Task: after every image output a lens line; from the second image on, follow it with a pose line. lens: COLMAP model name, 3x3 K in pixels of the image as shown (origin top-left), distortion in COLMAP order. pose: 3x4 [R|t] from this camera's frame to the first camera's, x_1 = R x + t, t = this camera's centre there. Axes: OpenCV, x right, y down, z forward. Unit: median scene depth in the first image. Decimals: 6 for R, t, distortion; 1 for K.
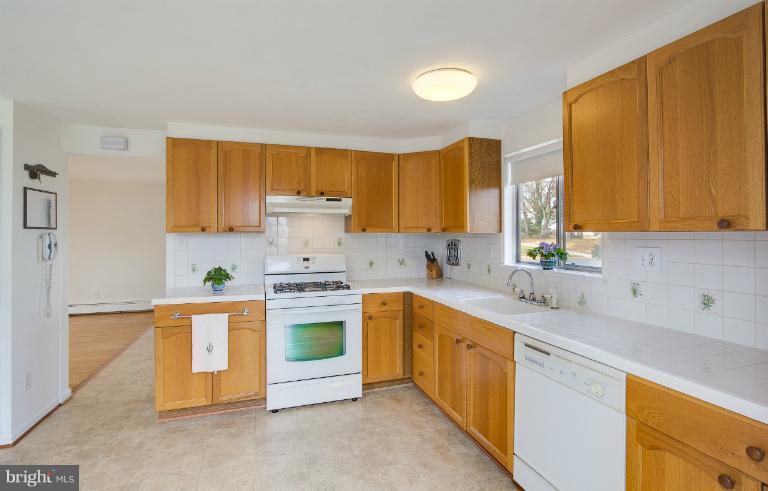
lens RADIAL K [[363.0, 0, 378.6], [0, 363.0, 232.5], [0, 0, 1]] dist [-0.006414, -0.000643]
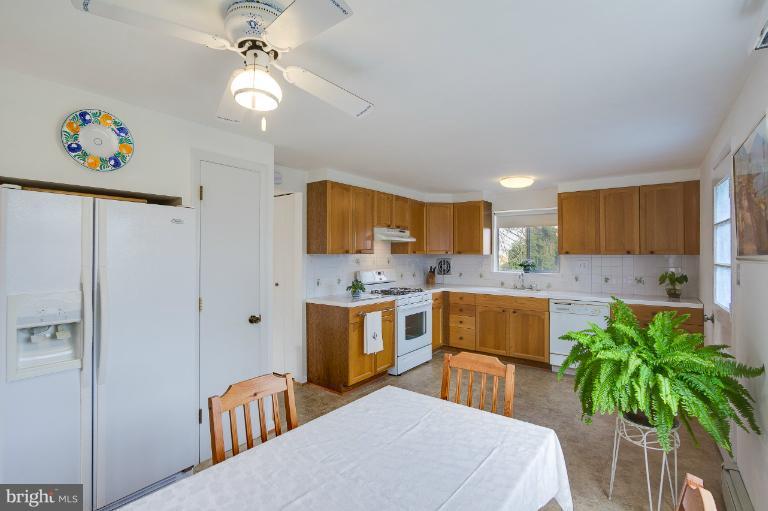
lens RADIAL K [[357.7, 0, 384.1], [0, 357.7, 254.0], [0, 0, 1]] dist [-0.001304, -0.000598]
pose [[0.824934, 0.002535, 0.565223, -1.106033], [-0.002813, 0.999996, -0.000380, 0.000290], [-0.565221, -0.001277, 0.824938, -0.158511]]
